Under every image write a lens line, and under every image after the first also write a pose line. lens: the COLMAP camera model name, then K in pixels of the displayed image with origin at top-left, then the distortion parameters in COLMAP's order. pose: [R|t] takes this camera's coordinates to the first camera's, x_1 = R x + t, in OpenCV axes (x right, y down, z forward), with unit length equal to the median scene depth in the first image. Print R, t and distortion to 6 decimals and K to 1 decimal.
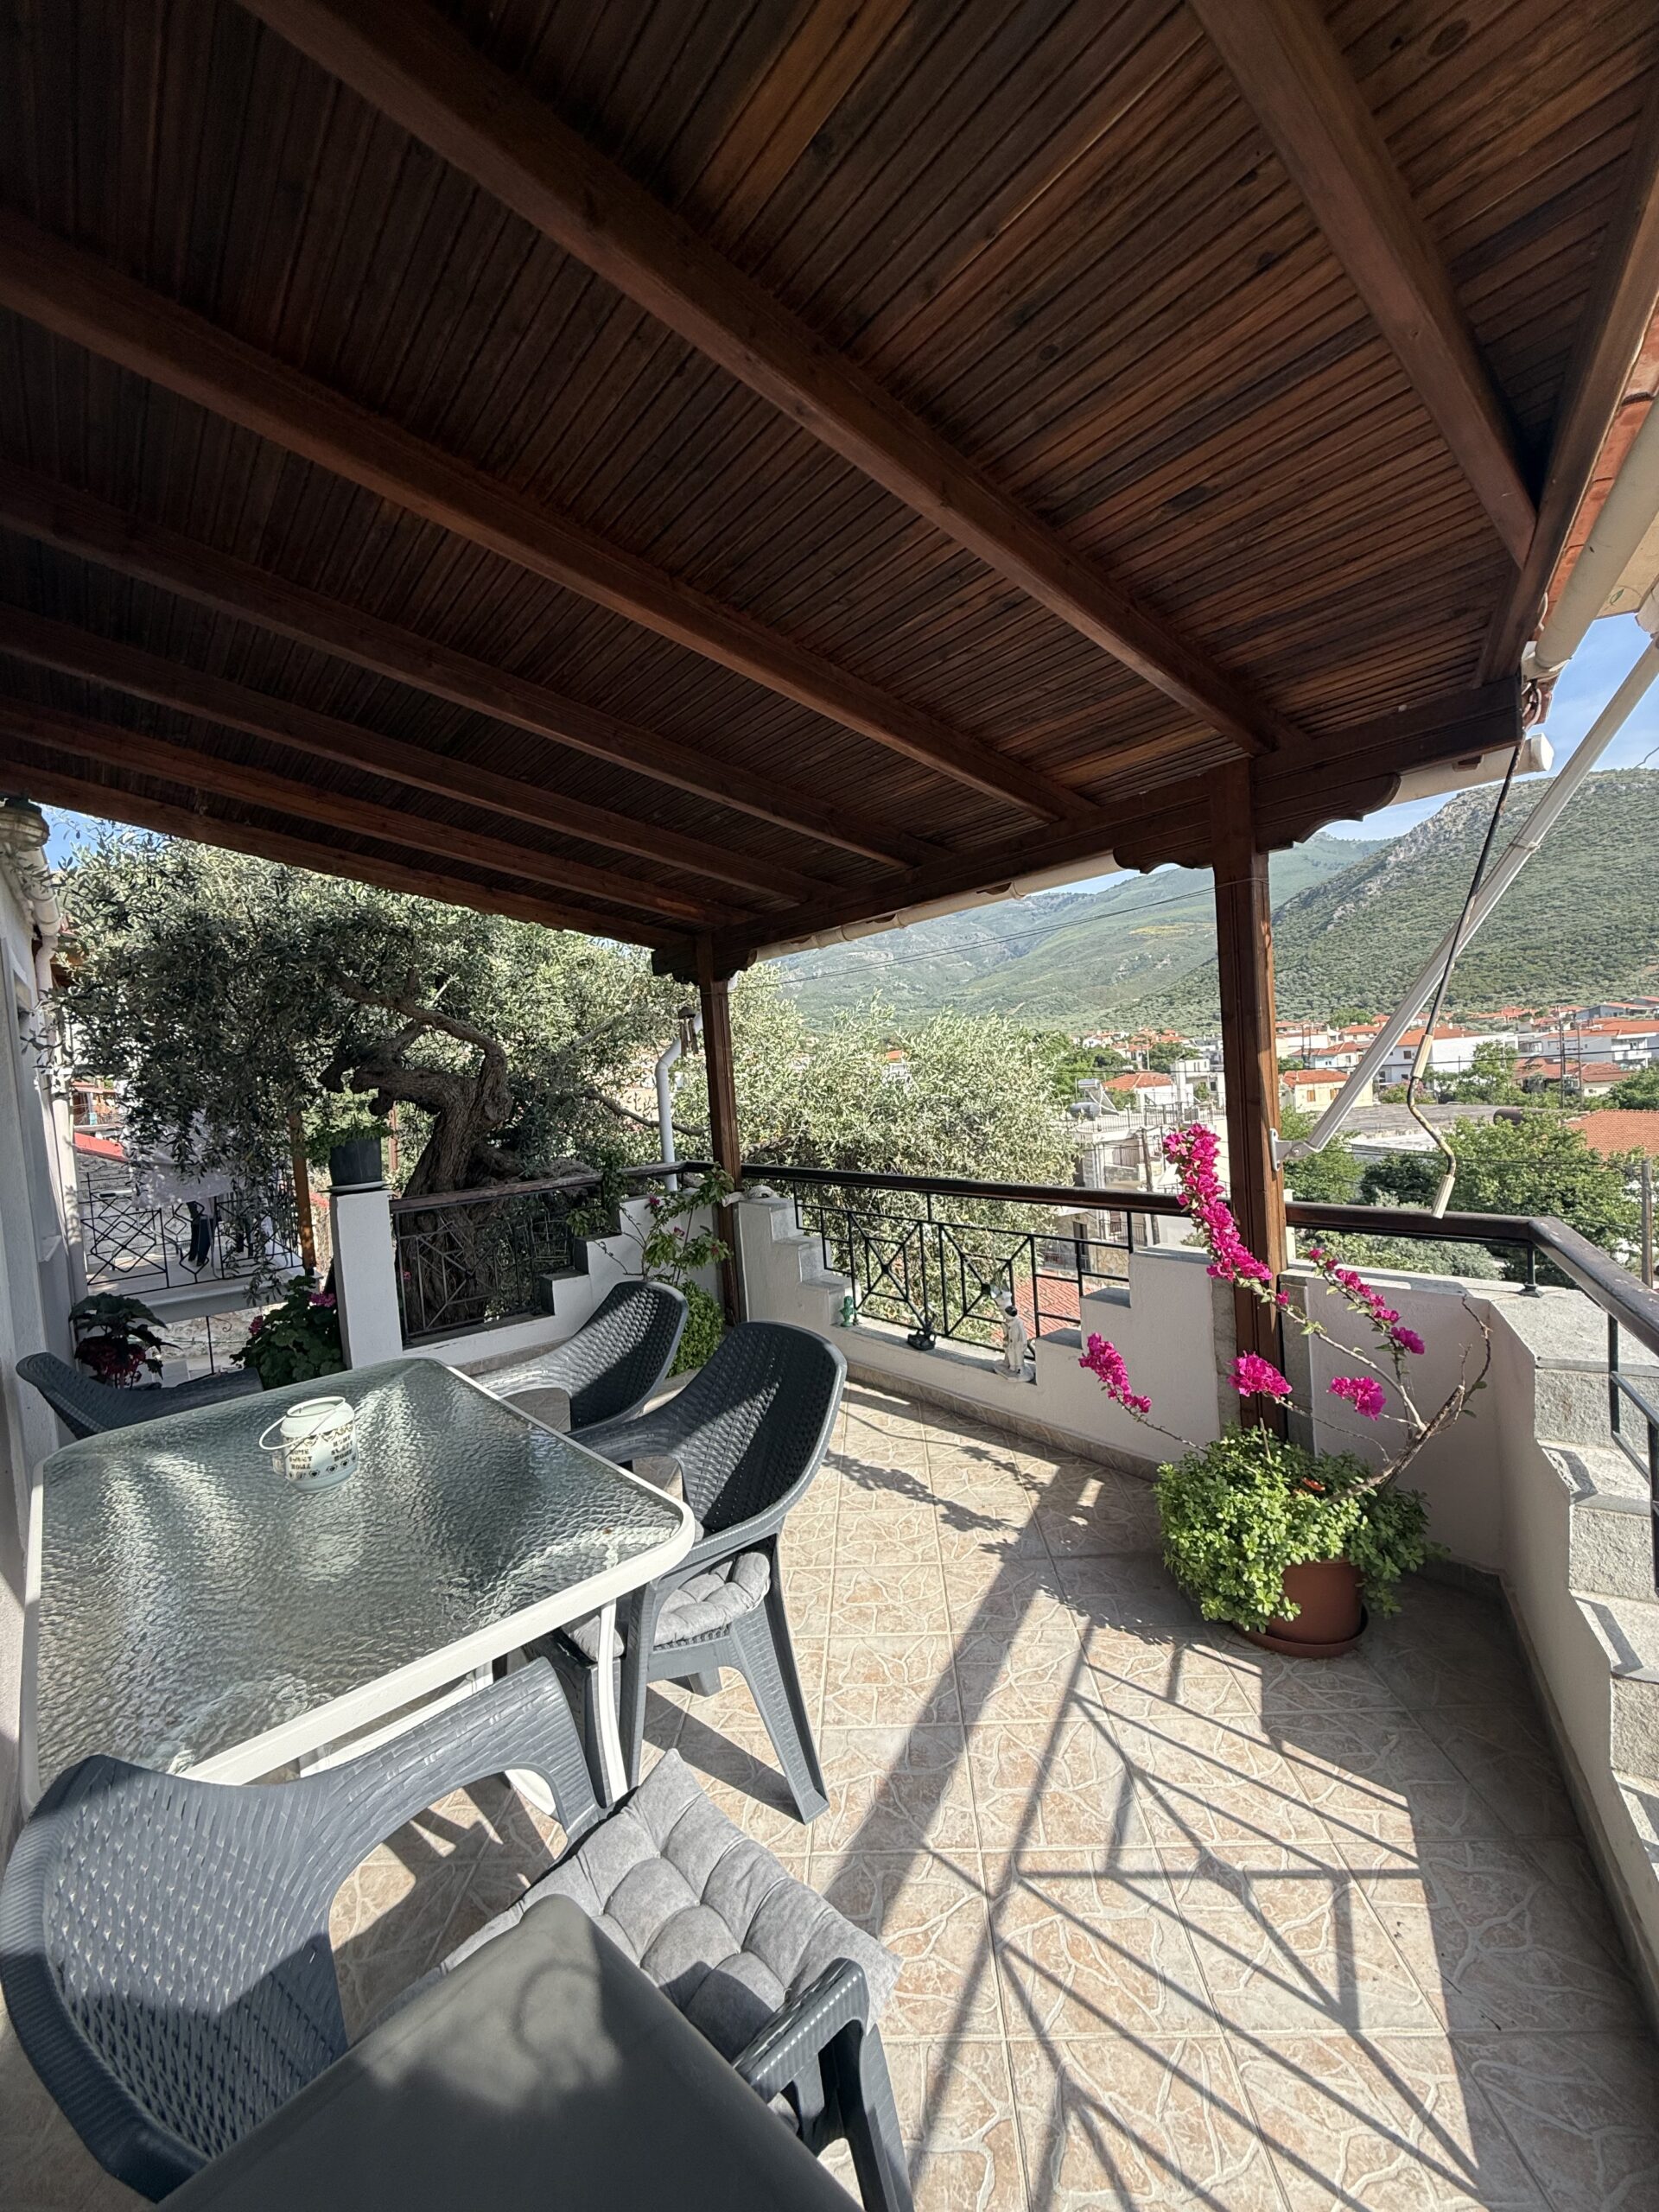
lens RADIAL K [[878.0, 0, 828.6], [0, 878.0, 1100.6], [0, 0, 1]] dist [0.001372, 0.000293]
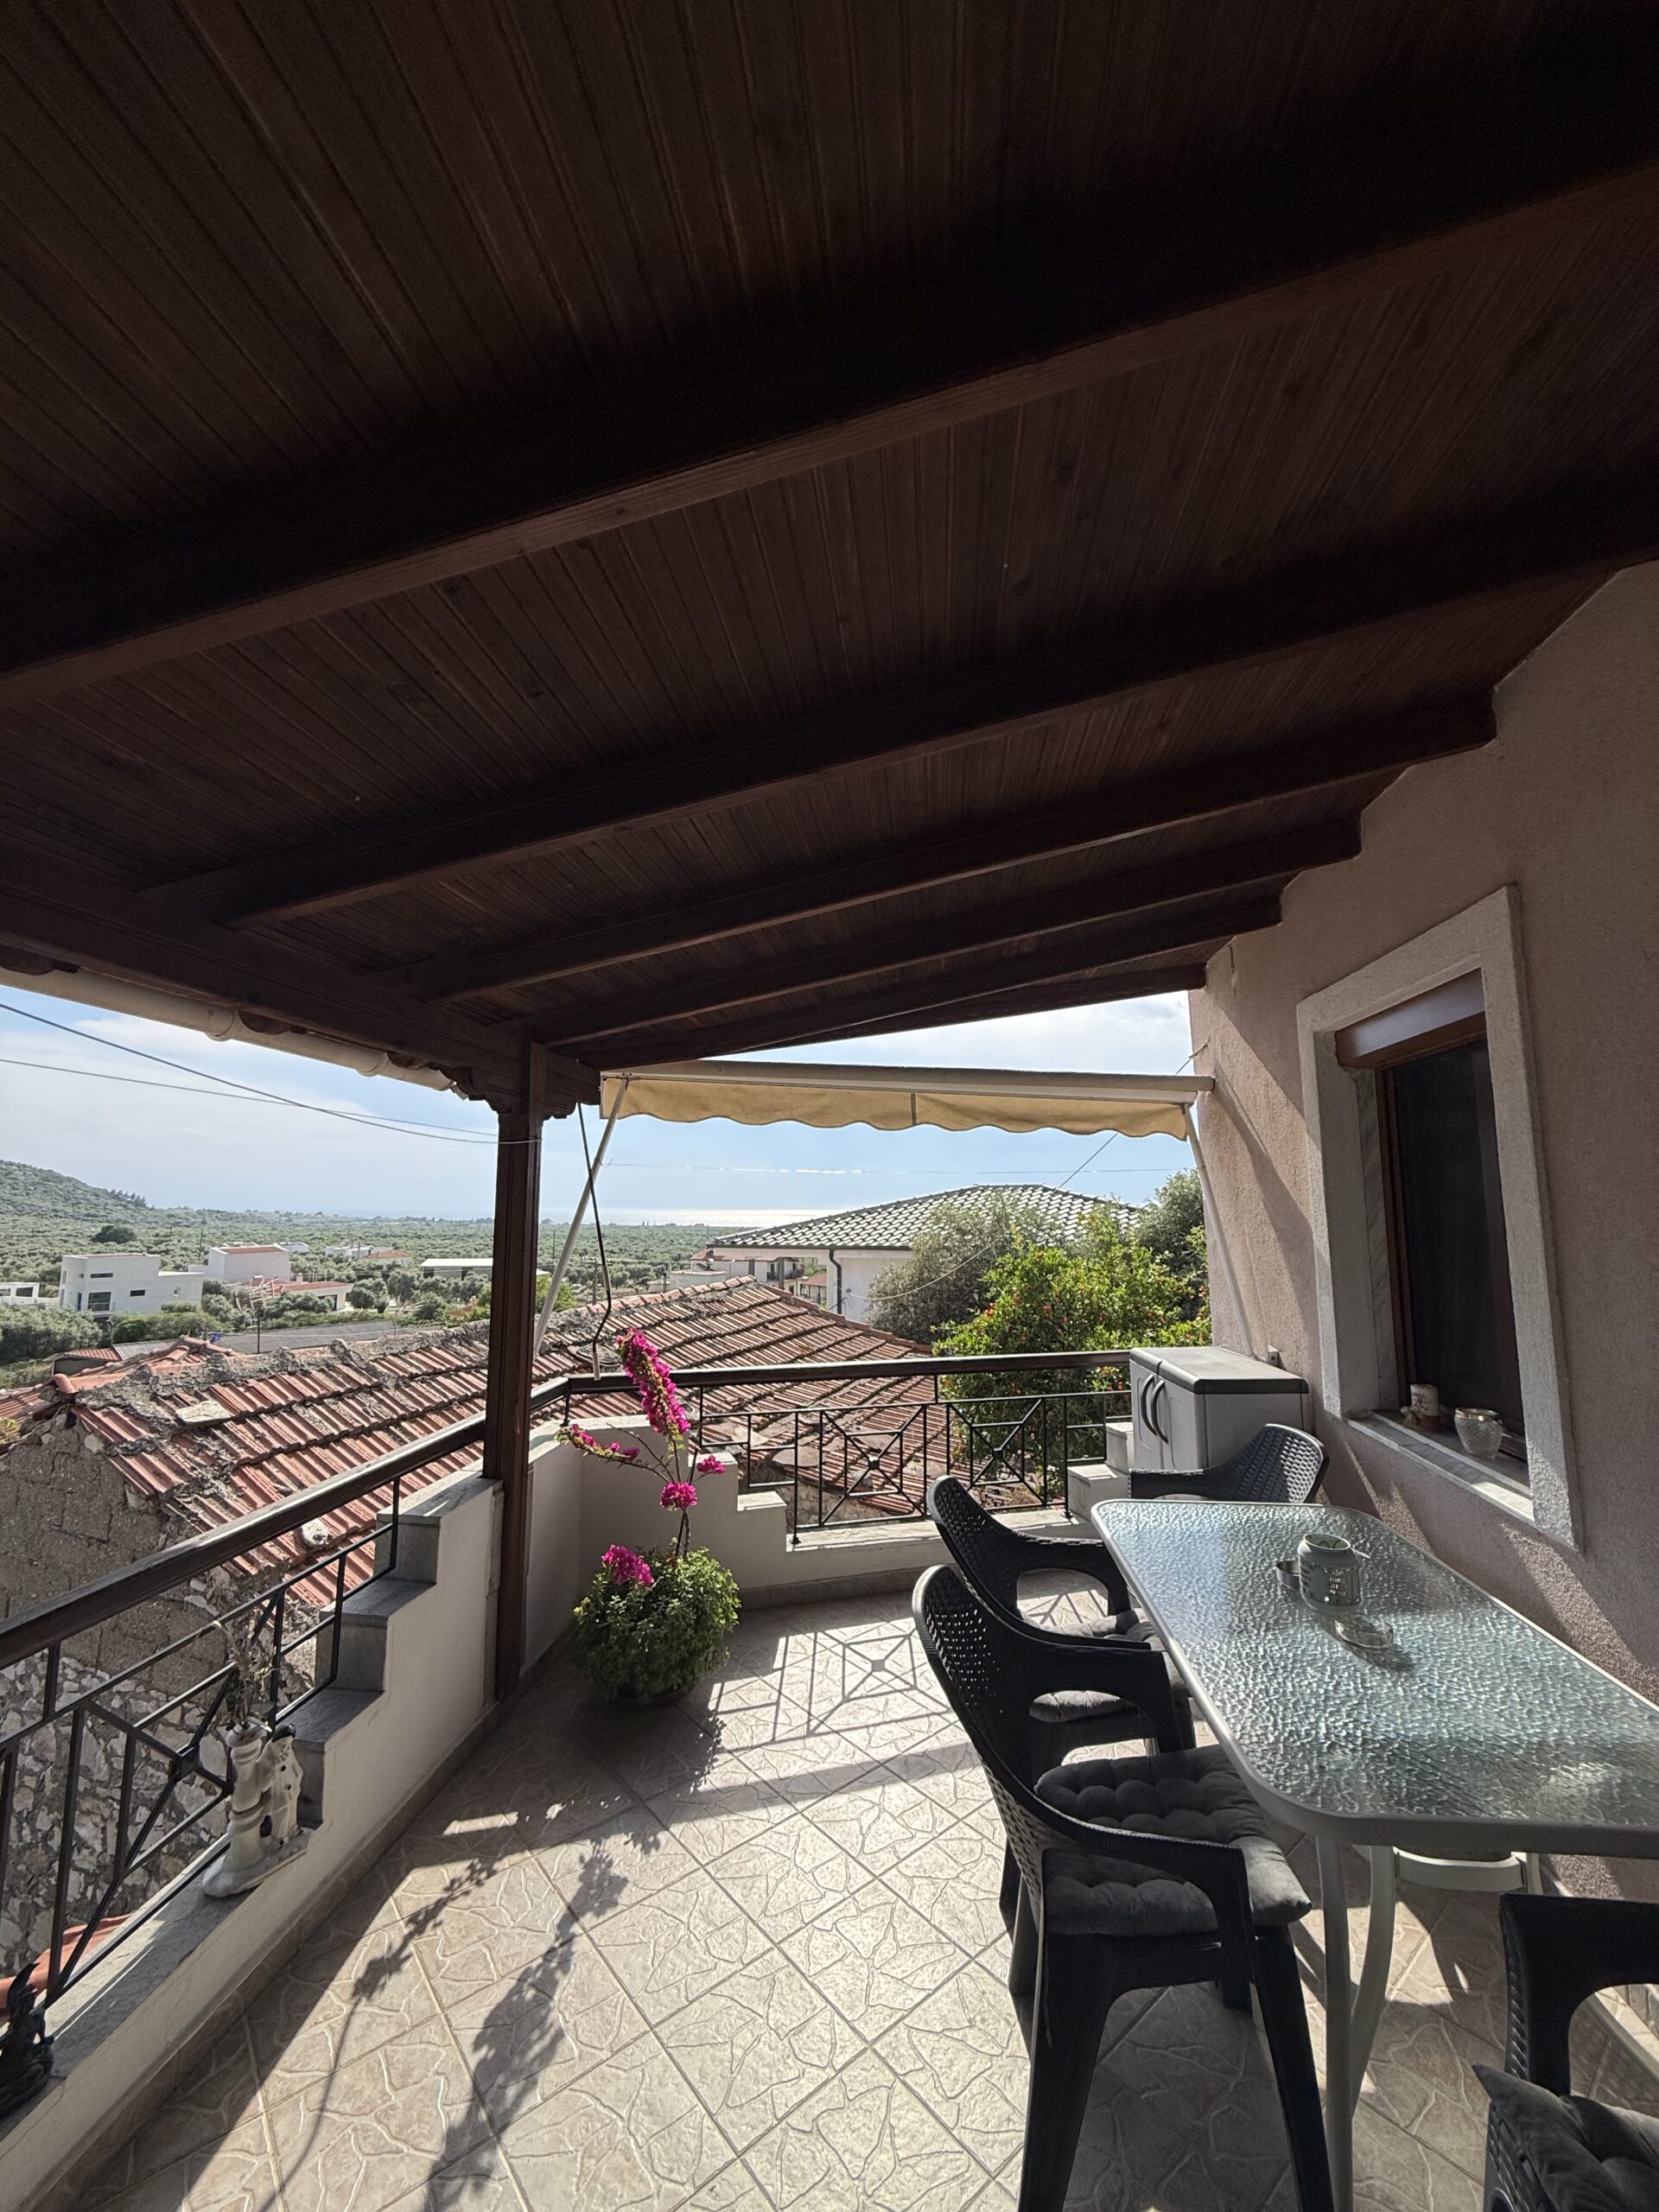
lens RADIAL K [[878.0, 0, 828.6], [0, 878.0, 1100.6], [0, 0, 1]] dist [0.001372, 0.000293]
pose [[-0.681465, 0.156670, 0.714885, -0.651609], [0.070923, 0.986357, -0.148557, -0.083252], [-0.728406, -0.050534, -0.683279, 1.422346]]
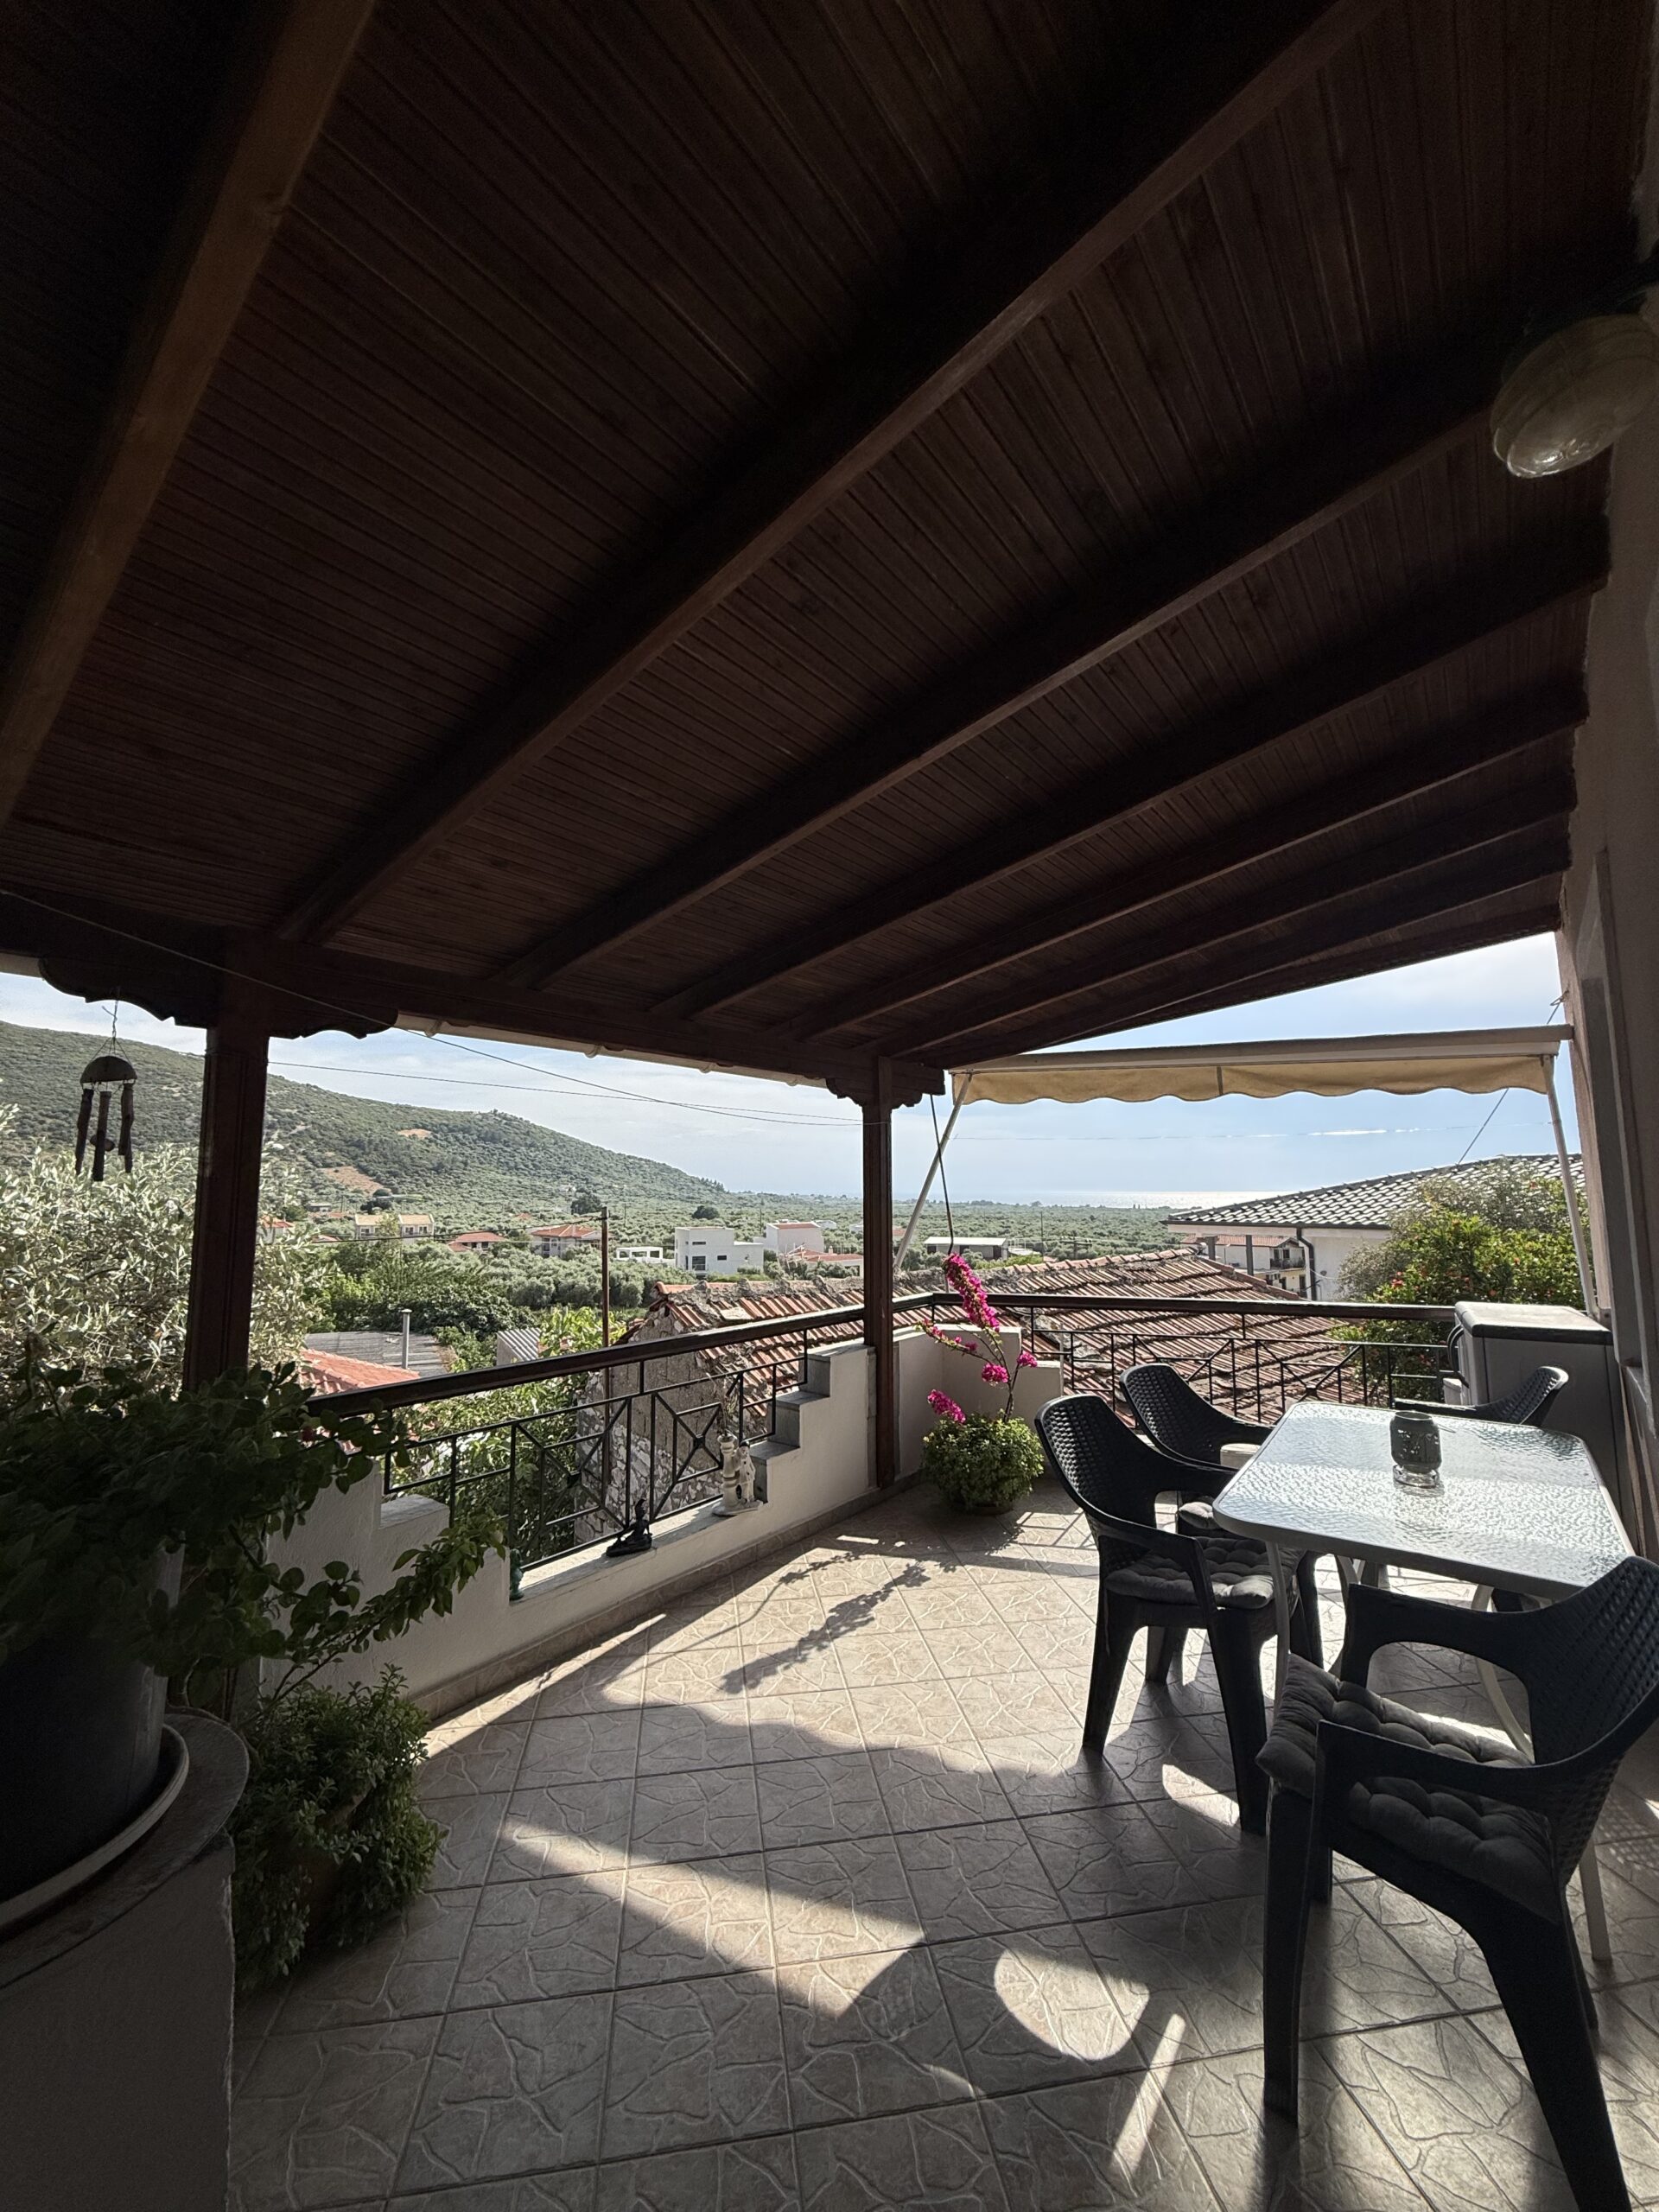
lens RADIAL K [[878.0, 0, 828.6], [0, 878.0, 1100.6], [0, 0, 1]] dist [0.001372, 0.000293]
pose [[-0.210465, 0.169927, 0.962720, -1.163768], [0.051093, 0.985343, -0.162751, -0.003795], [-0.976265, 0.014935, -0.216062, 1.385713]]
